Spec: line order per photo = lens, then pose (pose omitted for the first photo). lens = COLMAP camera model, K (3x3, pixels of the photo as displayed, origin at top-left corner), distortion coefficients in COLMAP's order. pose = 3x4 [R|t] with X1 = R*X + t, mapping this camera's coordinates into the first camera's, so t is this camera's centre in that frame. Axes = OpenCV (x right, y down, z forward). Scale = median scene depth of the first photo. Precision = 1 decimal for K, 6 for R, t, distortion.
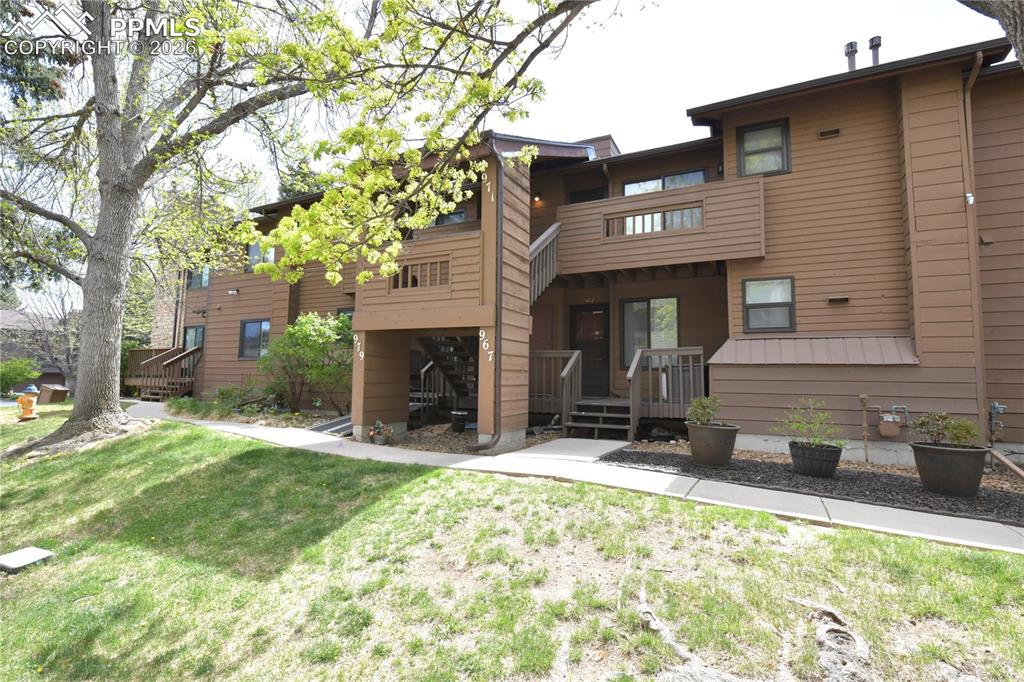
lens RADIAL K [[486.1, 0, 512.0], [0, 486.1, 341.0], [0, 0, 1]] dist [0.000502, 0.000252]
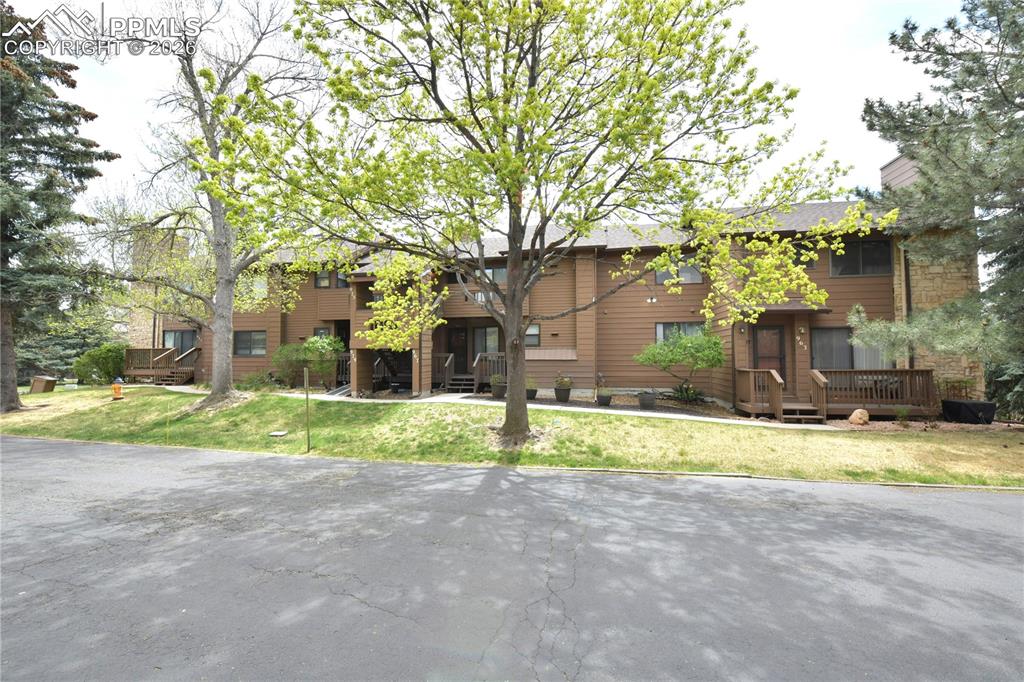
lens RADIAL K [[418.3, 0, 512.0], [0, 418.3, 341.0], [0, 0, 1]] dist [-0.003191, -0.000441]
pose [[0.961402, -0.009291, 0.274990, -0.144673], [-0.003064, 0.999006, 0.044464, -0.144065], [-0.275129, -0.043591, 0.960418, -1.034513]]
